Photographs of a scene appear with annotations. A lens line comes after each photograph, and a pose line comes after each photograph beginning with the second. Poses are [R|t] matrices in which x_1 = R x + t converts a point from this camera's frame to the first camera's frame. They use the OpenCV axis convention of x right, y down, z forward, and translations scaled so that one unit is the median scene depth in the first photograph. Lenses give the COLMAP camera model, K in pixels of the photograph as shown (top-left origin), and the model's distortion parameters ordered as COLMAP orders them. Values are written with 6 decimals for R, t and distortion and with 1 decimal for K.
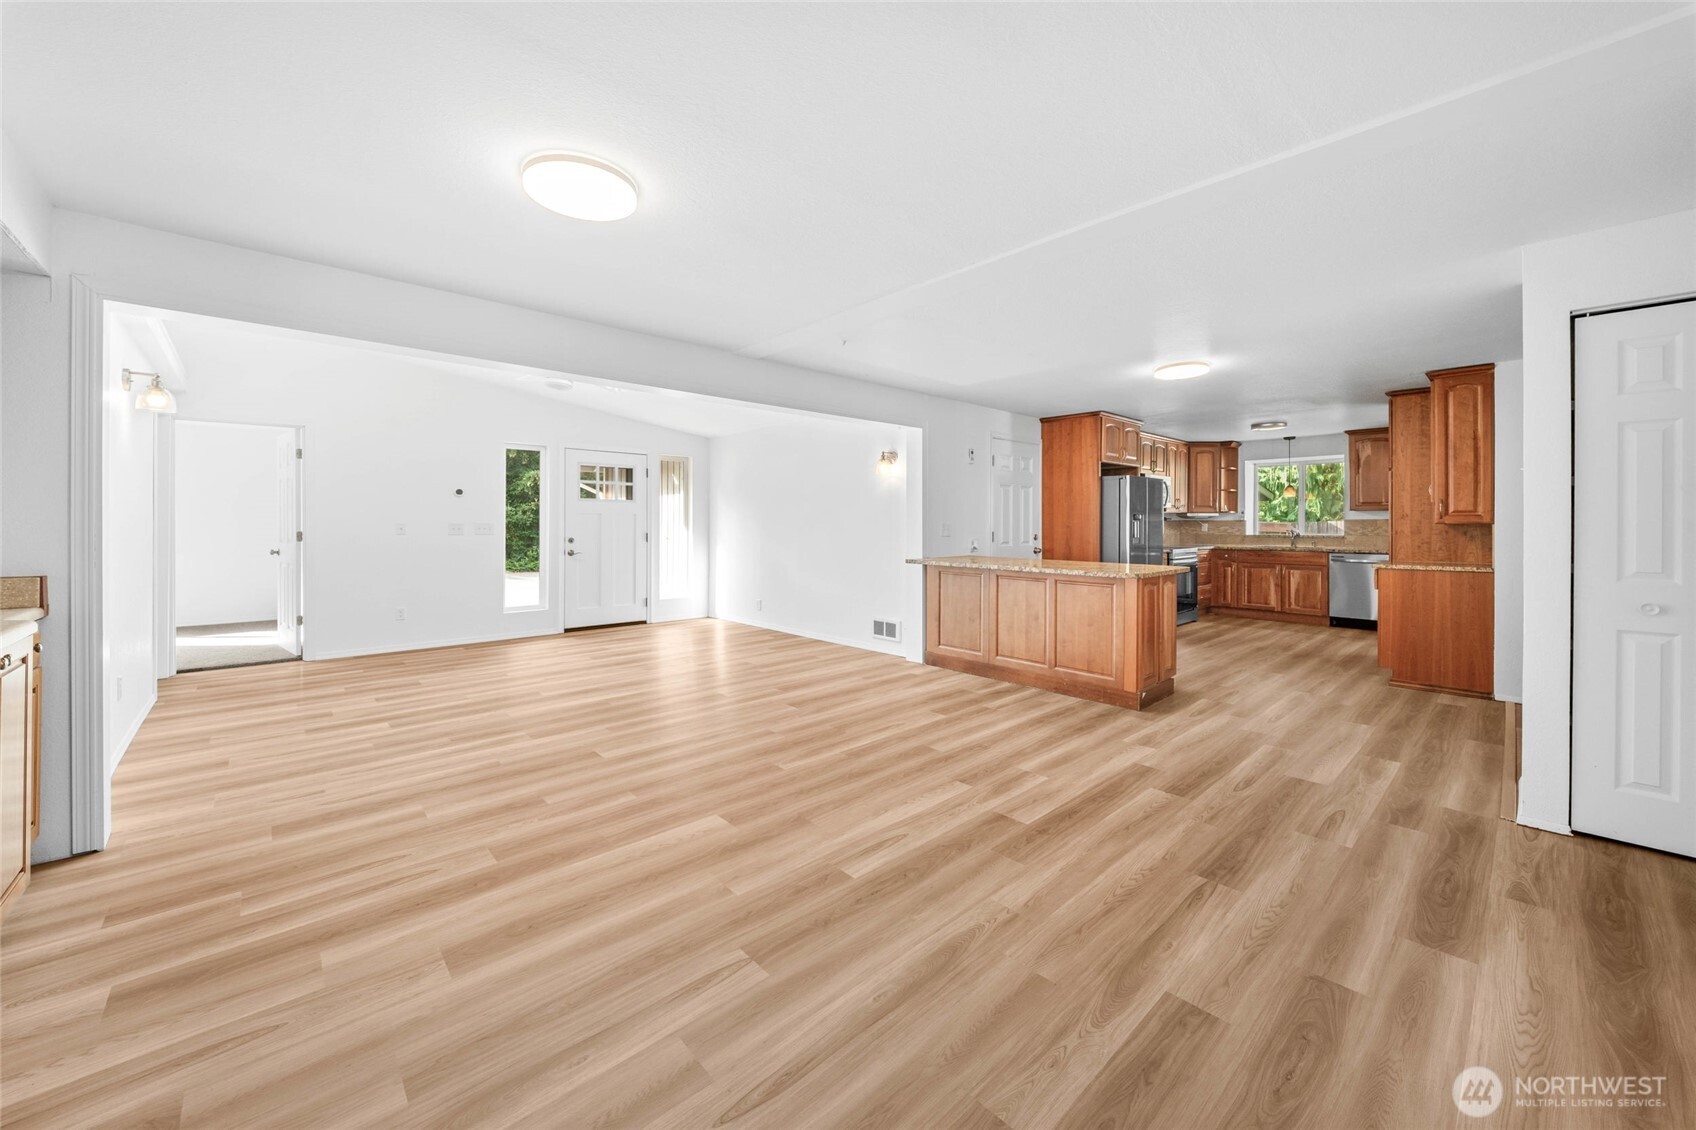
lens RADIAL K [[609.2, 0, 808.3], [0, 609.2, 525.2], [0, 0, 1]] dist [0.004849, -0.004492]
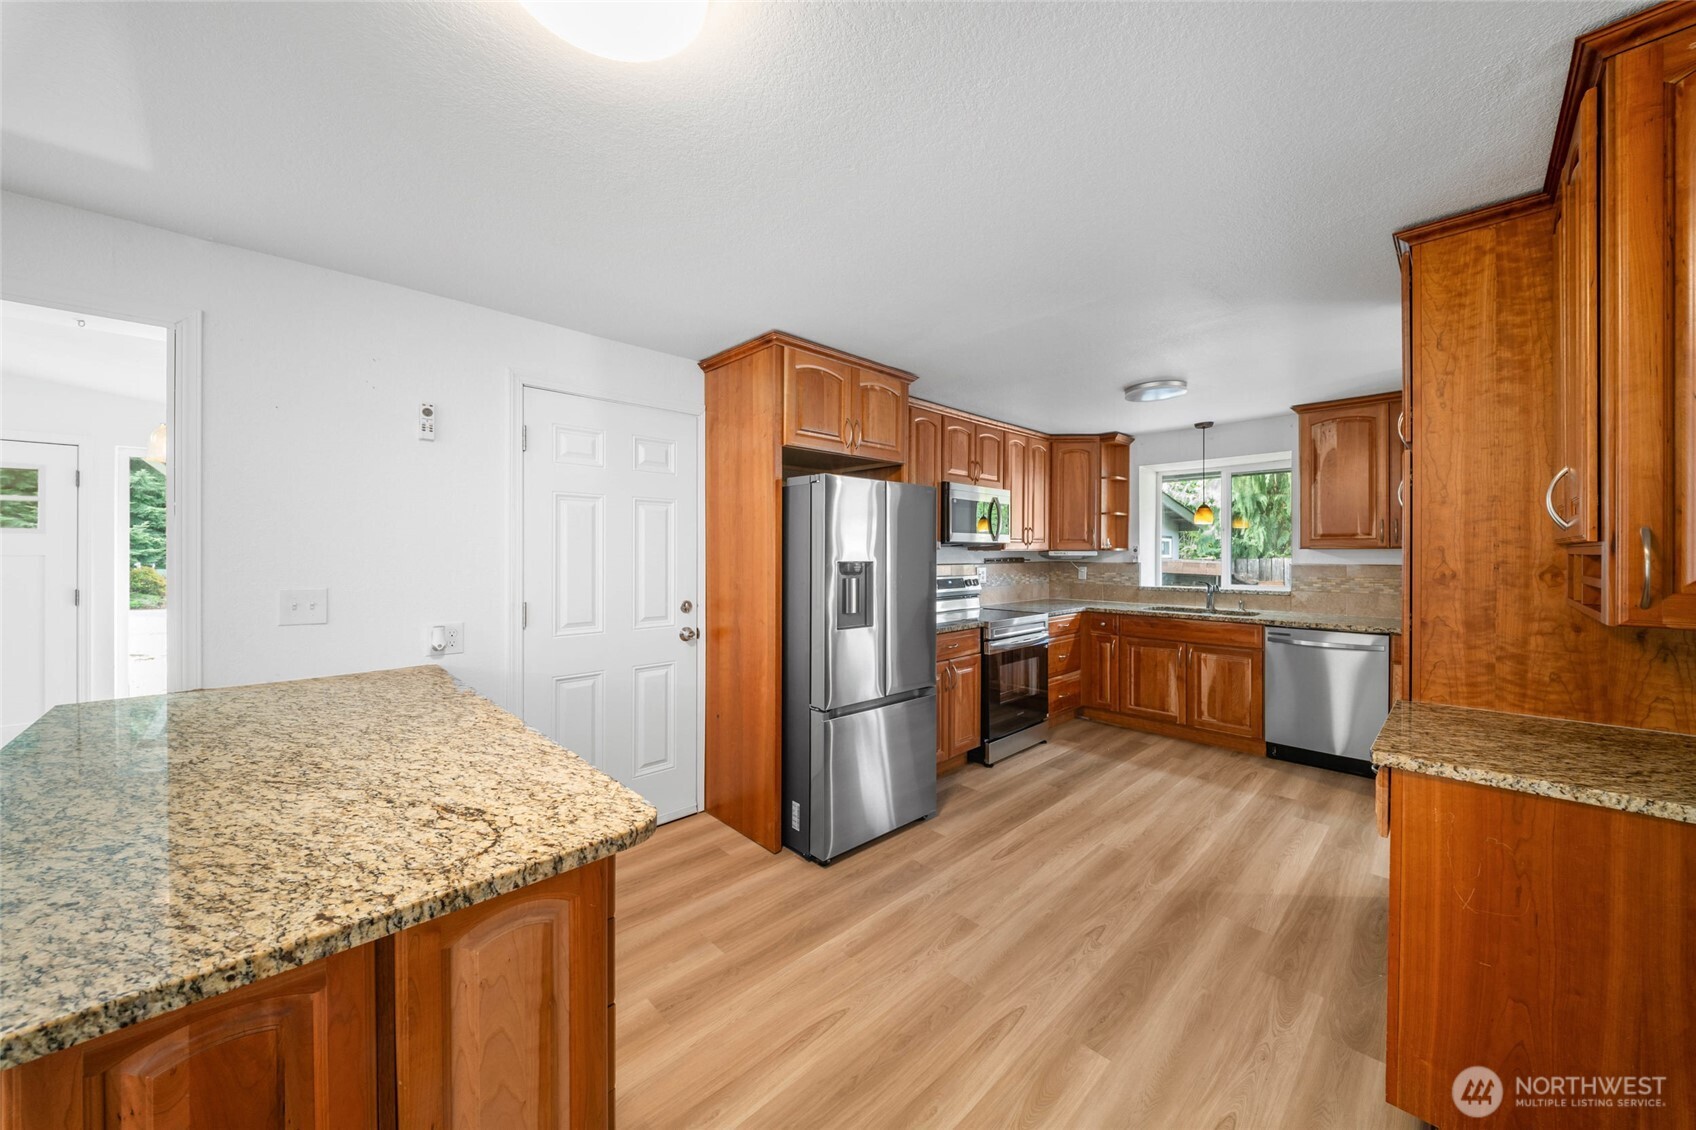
lens RADIAL K [[609.2, 0, 818.8], [0, 609.2, 558.8], [0, 0, 1]] dist [0.004849, -0.004492]
pose [[0.998391, -0.001594, 0.056681, 0.950959], [0.001135, 0.999966, 0.008130, -0.046828], [-0.056692, -0.008053, 0.998359, 1.069697]]
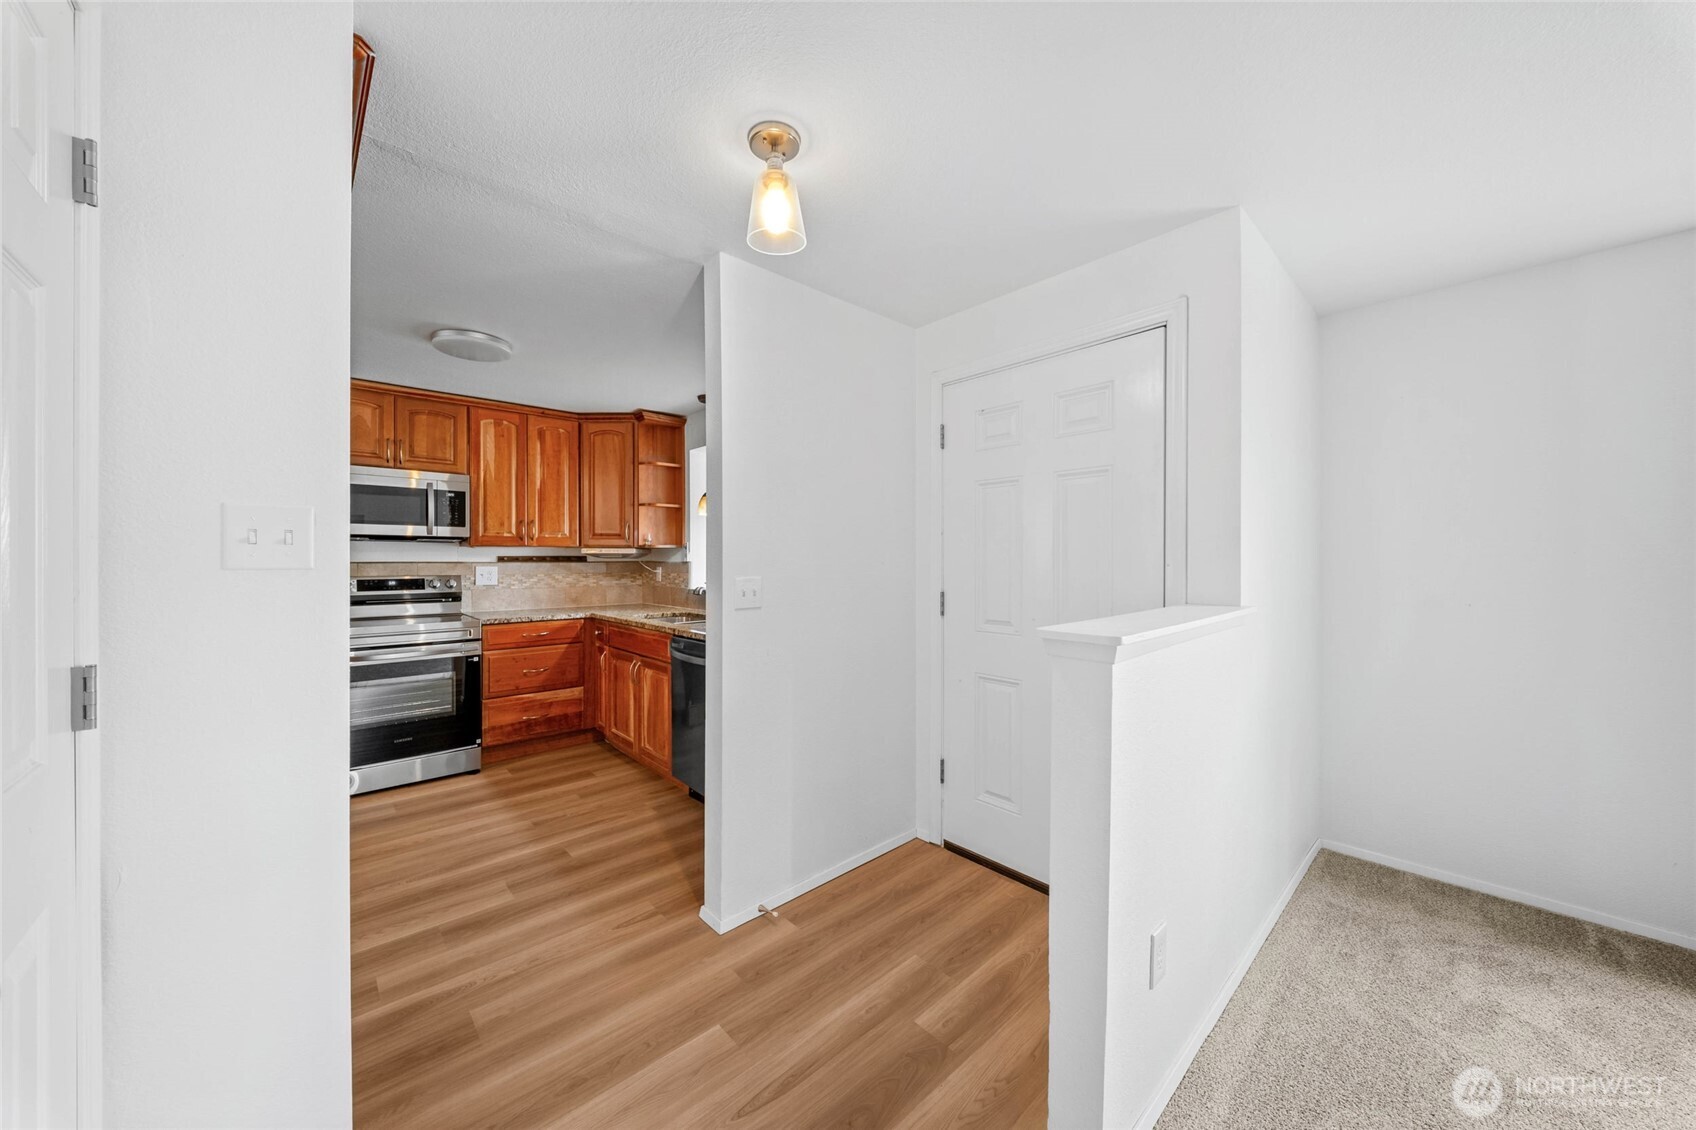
lens RADIAL K [[609.2, 0, 866.8], [0, 609.2, 563.0], [0, 0, 1]] dist [0.004849, -0.004492]
pose [[0.996303, 0.001913, 0.085883, 2.190580], [-0.002348, 0.999985, 0.004967, -0.027027], [-0.085873, -0.005150, 0.996293, 1.207045]]
